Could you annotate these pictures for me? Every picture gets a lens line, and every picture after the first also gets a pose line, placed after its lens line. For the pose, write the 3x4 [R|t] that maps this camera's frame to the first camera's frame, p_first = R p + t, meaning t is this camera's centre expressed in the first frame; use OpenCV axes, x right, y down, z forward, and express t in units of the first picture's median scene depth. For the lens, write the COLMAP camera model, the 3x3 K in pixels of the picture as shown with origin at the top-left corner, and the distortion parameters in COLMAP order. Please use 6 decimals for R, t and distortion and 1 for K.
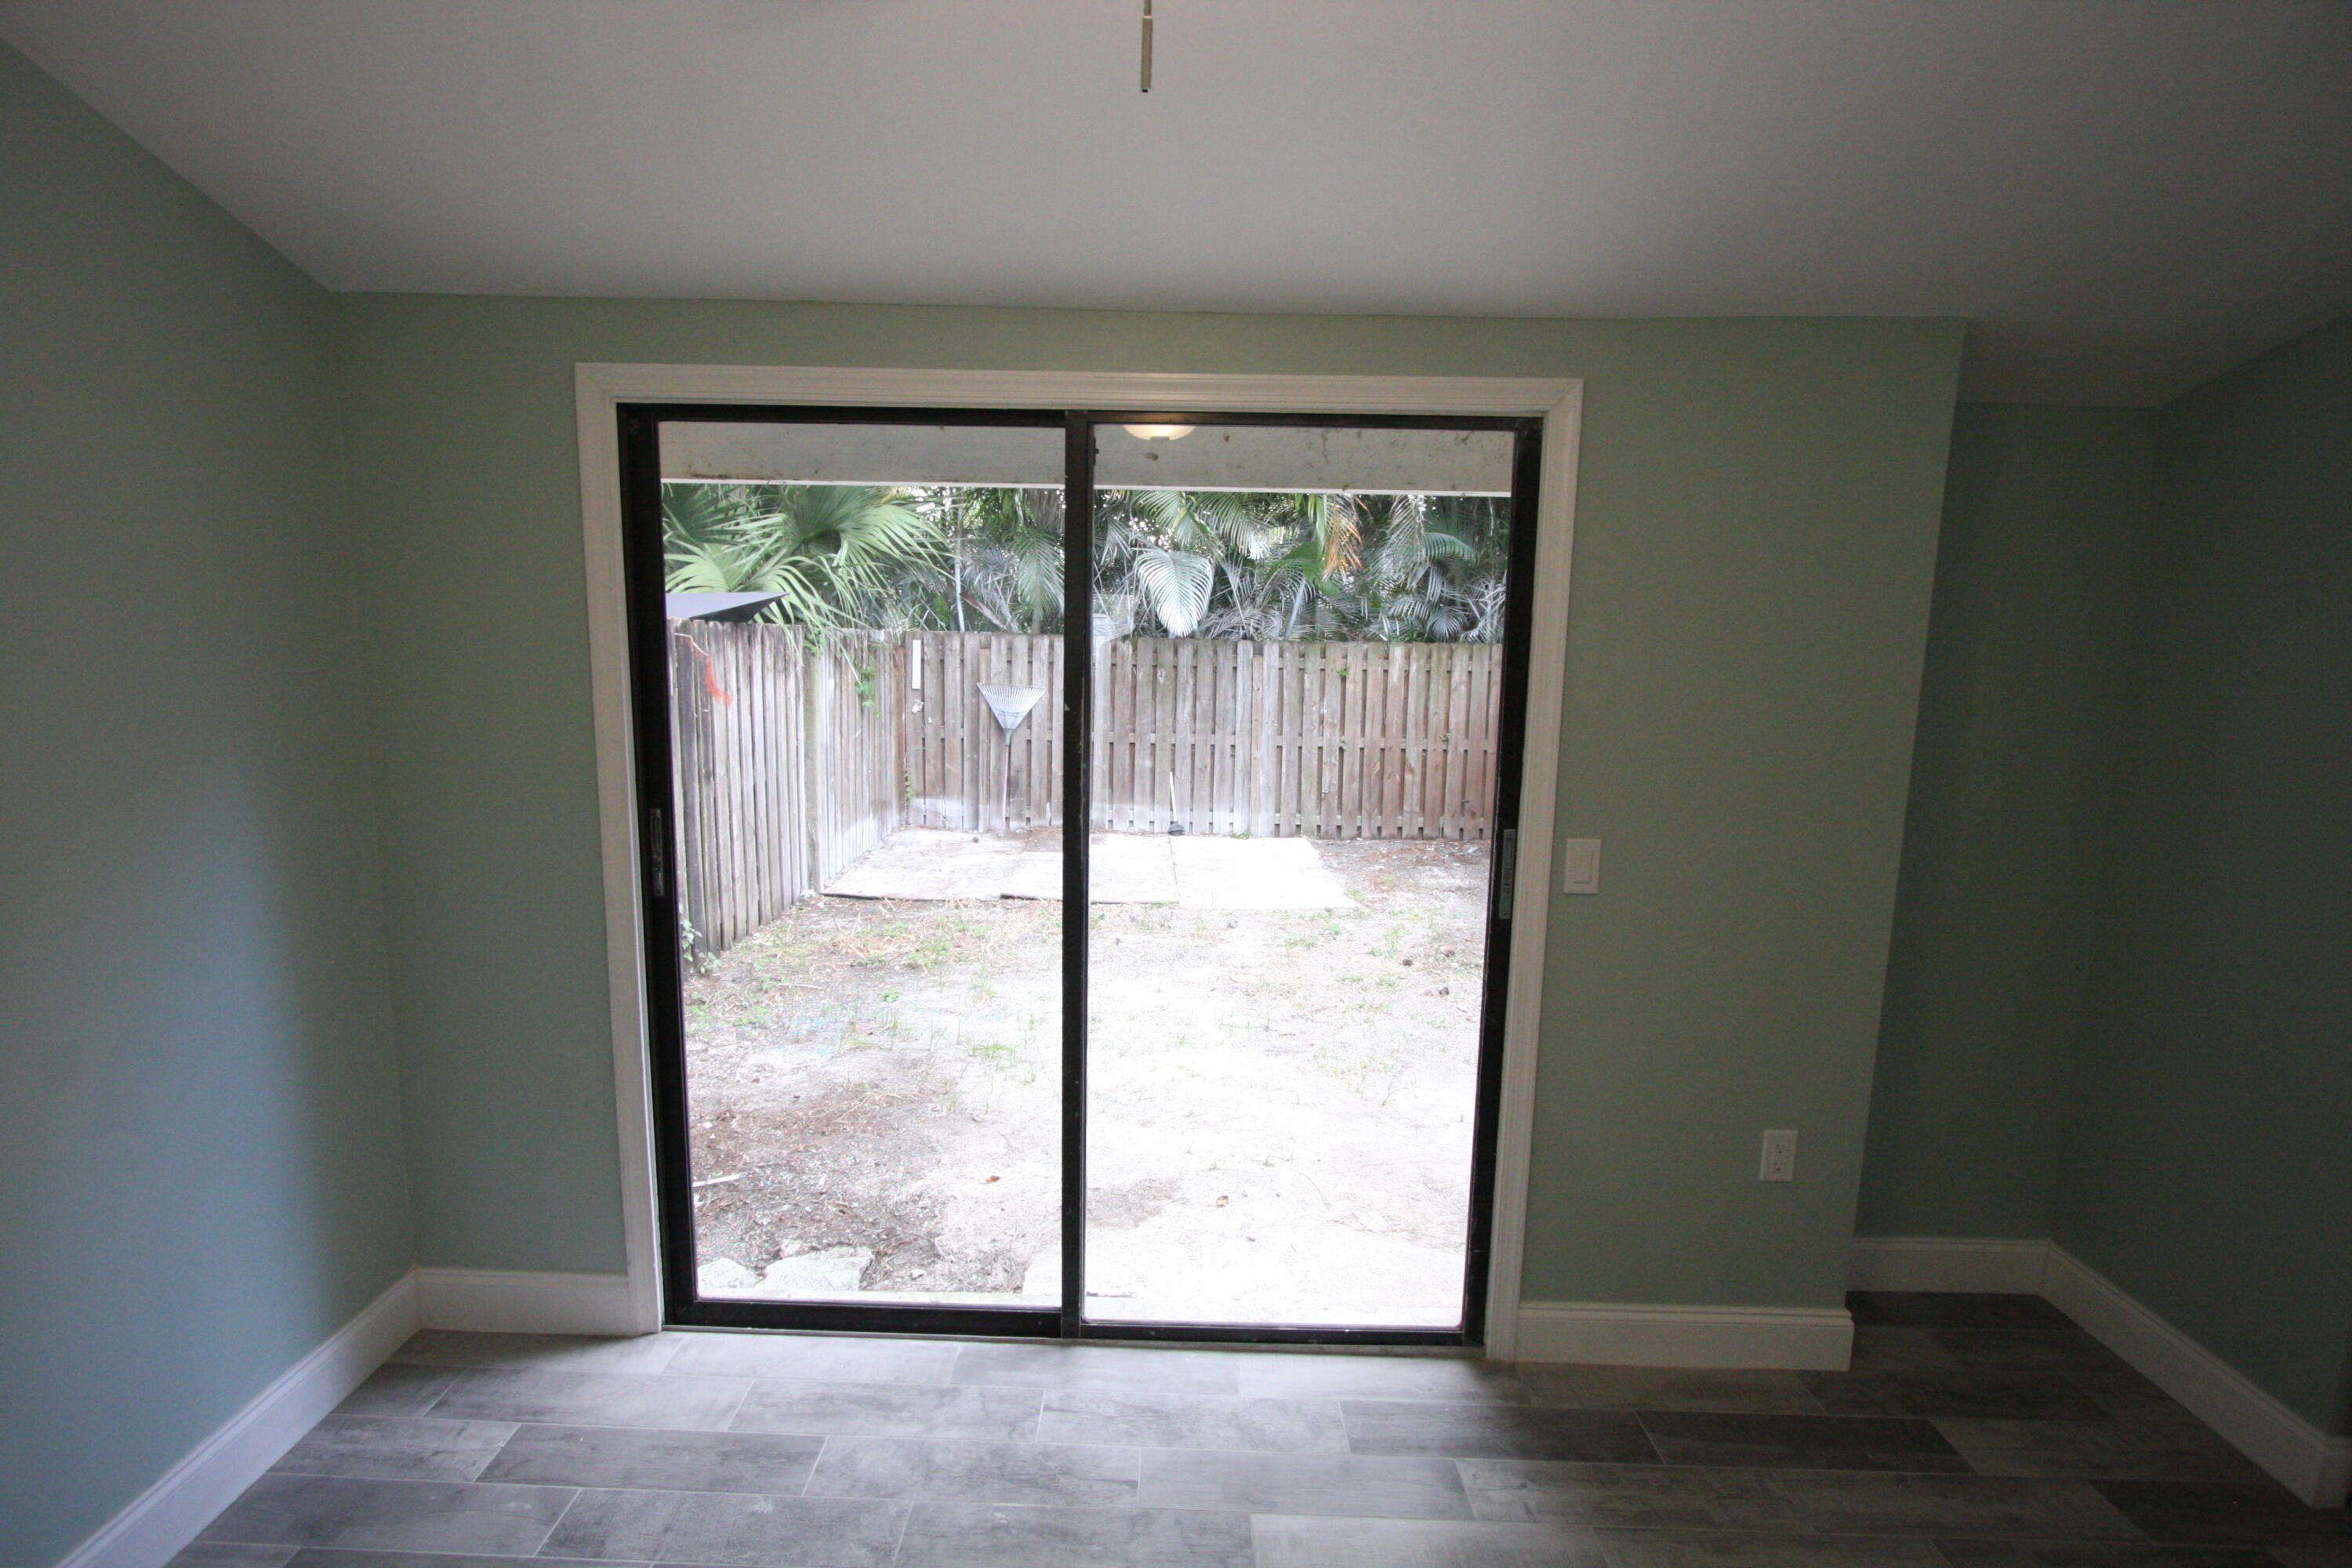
lens RADIAL K [[1087.1, 0, 1156.7], [0, 1087.1, 780.9], [0, 0, 1]] dist [-0.014815, 0.002274]
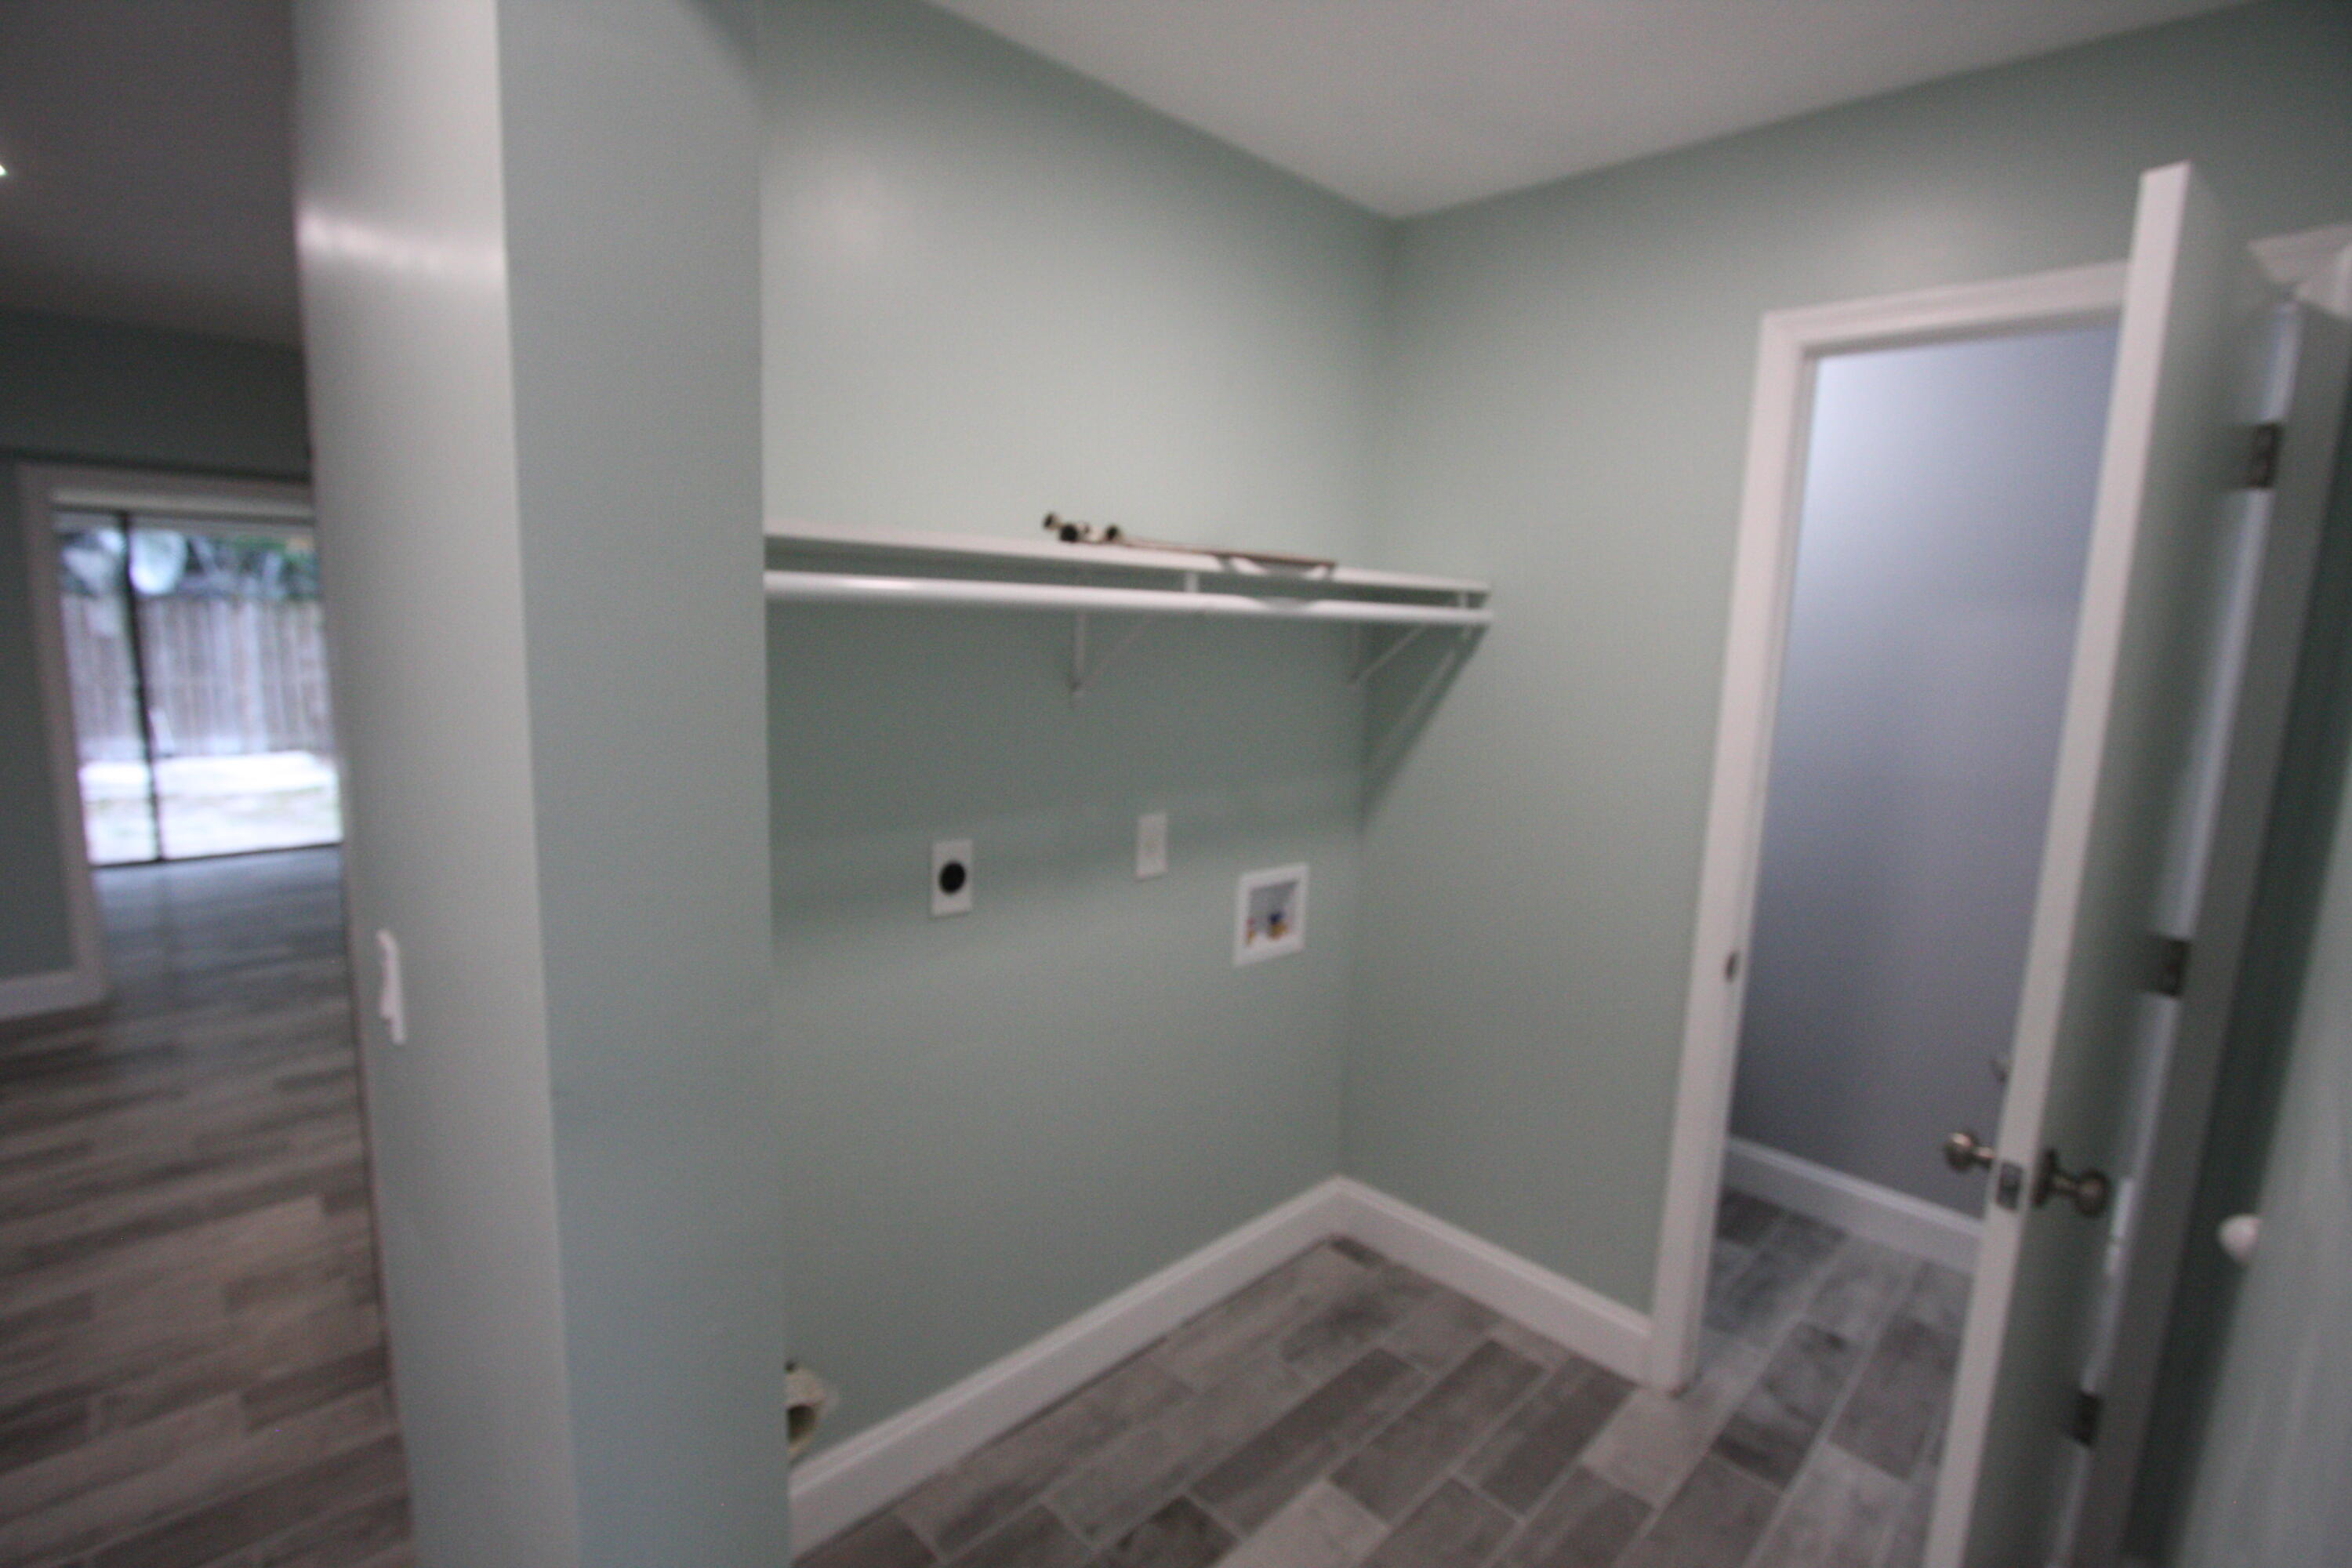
lens RADIAL K [[1087.1, 0, 1172.3], [0, 1087.1, 778.2], [0, 0, 1]] dist [-0.014815, 0.002274]
pose [[0.699968, -0.099154, 0.707258, -0.160621], [0.065393, 0.995053, 0.074782, 0.177205], [-0.711174, -0.006095, 0.702989, -2.118862]]
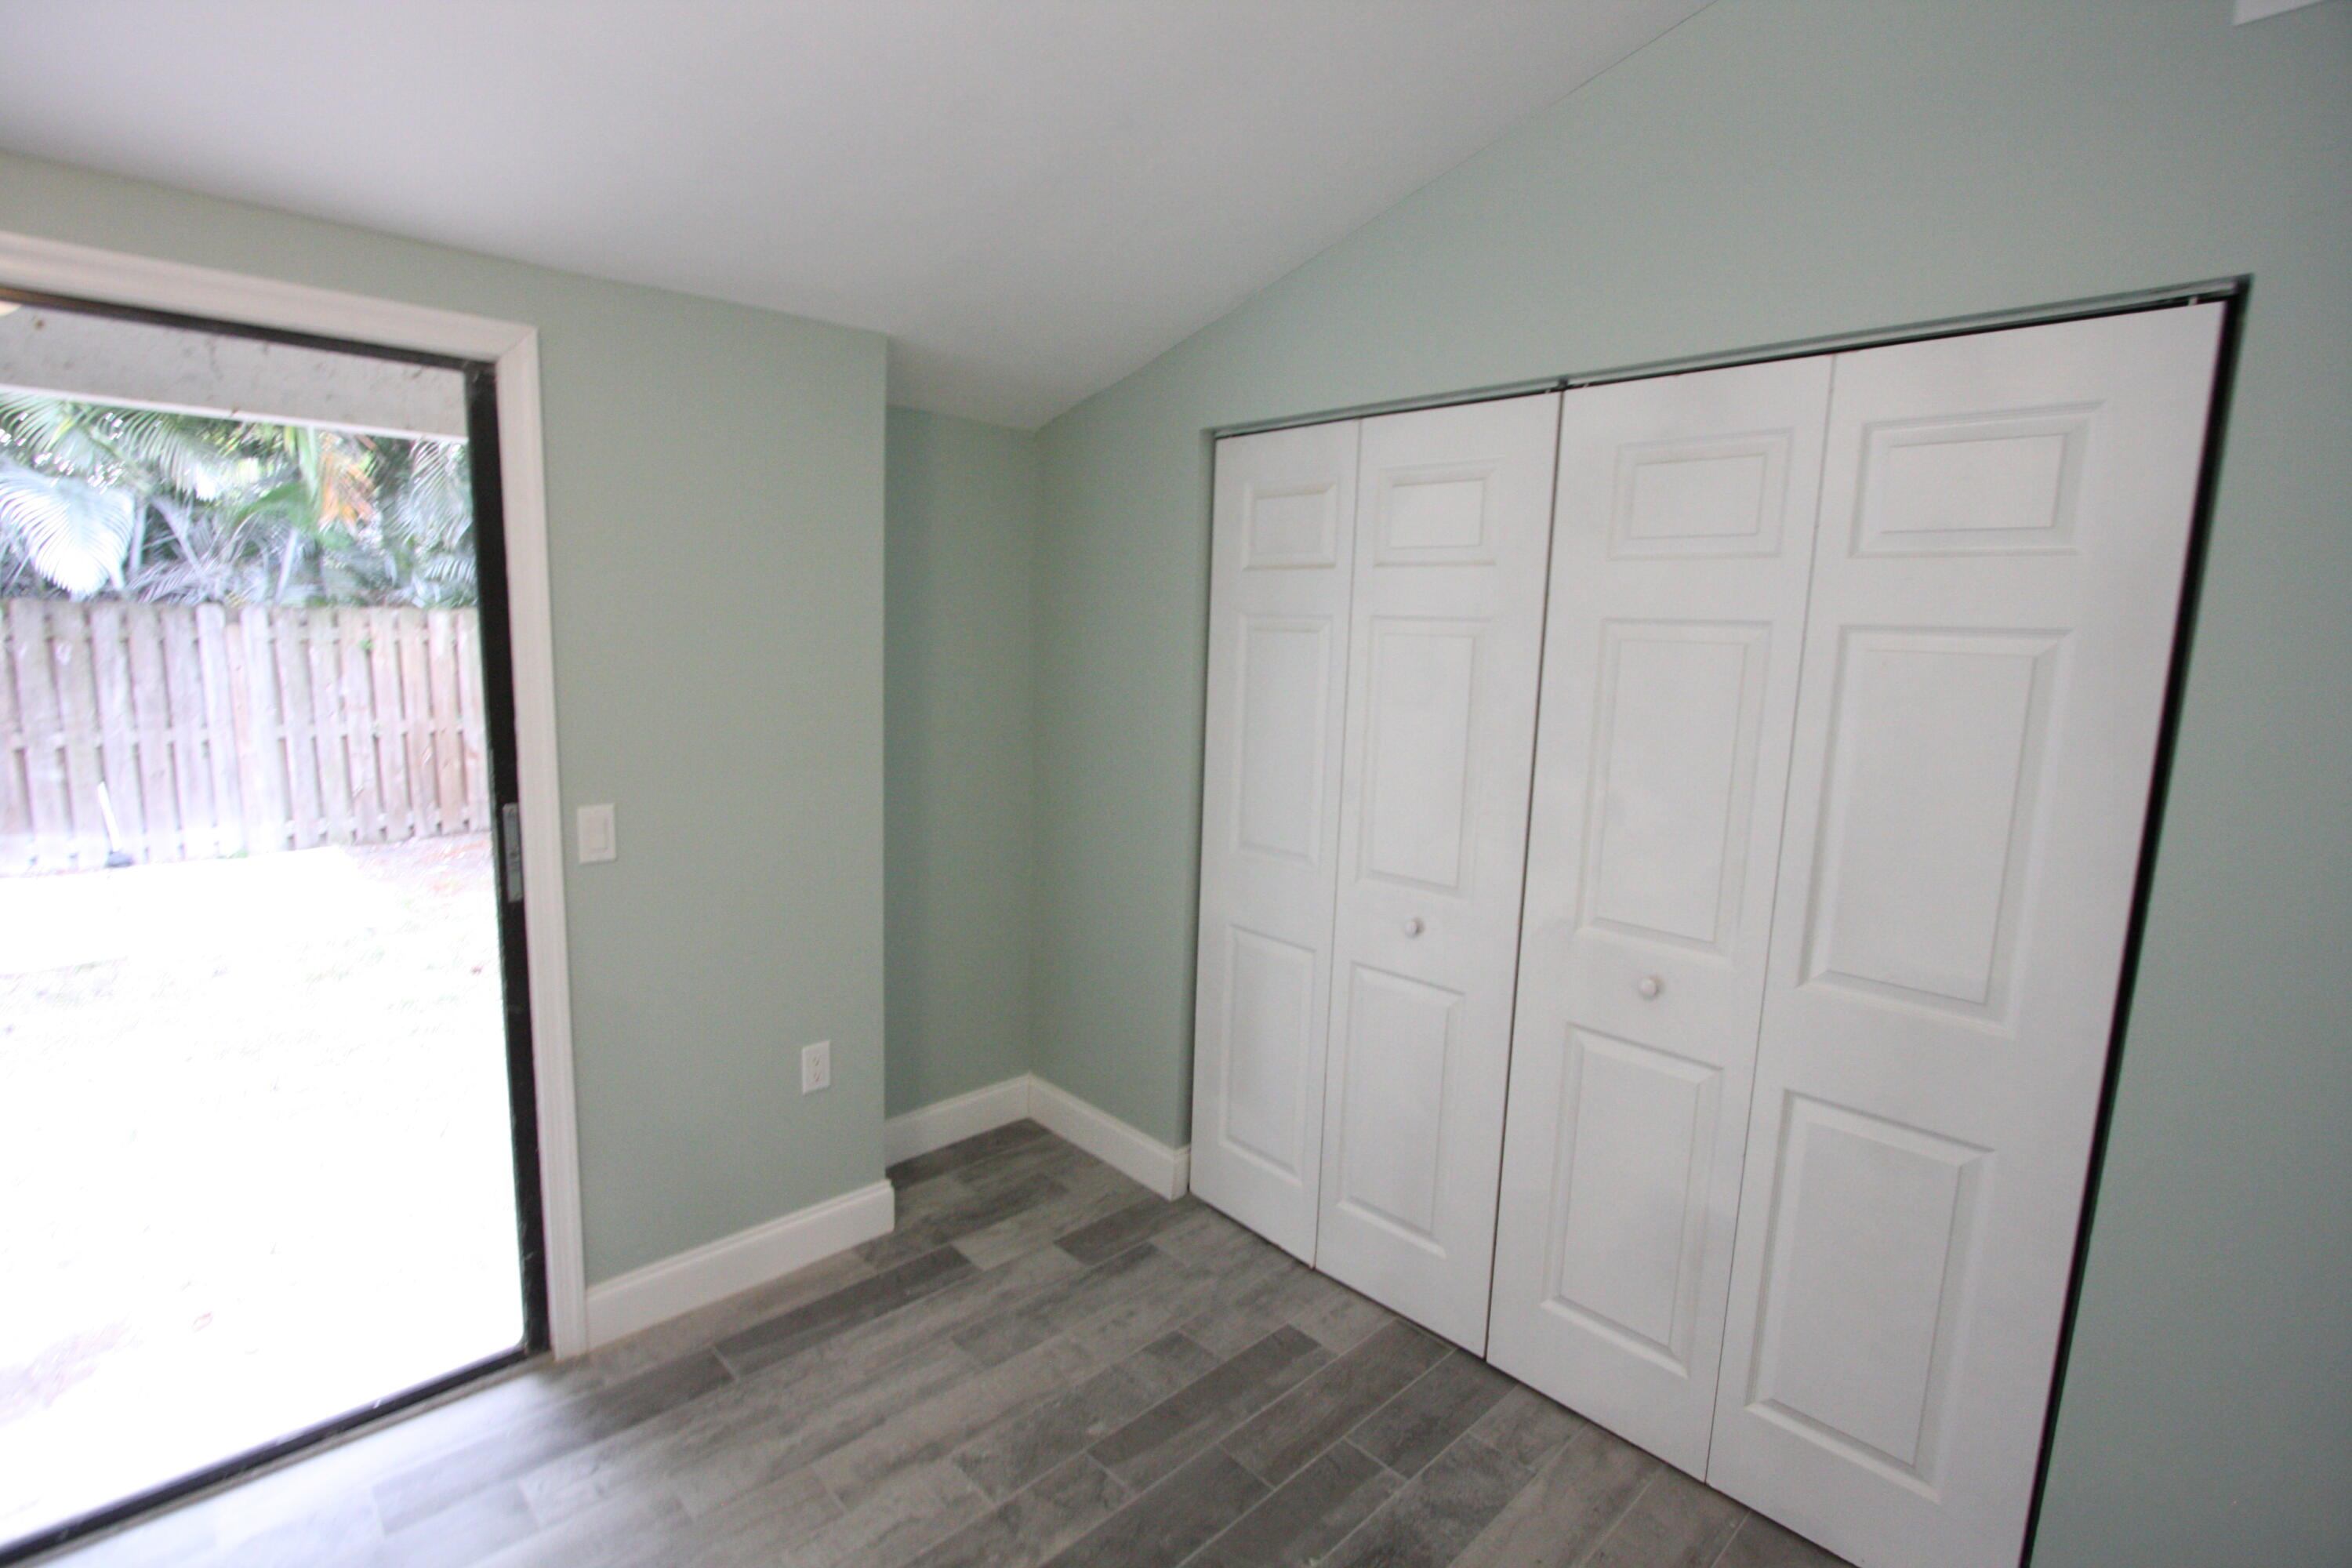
lens RADIAL K [[1087.1, 0, 1155.7], [0, 1087.1, 778.4], [0, 0, 1]] dist [-0.014815, 0.002274]
pose [[0.714221, -0.096544, 0.693229, 0.065131], [0.079254, 0.995226, 0.056949, 0.010819], [-0.695418, 0.014267, 0.718463, -0.048401]]
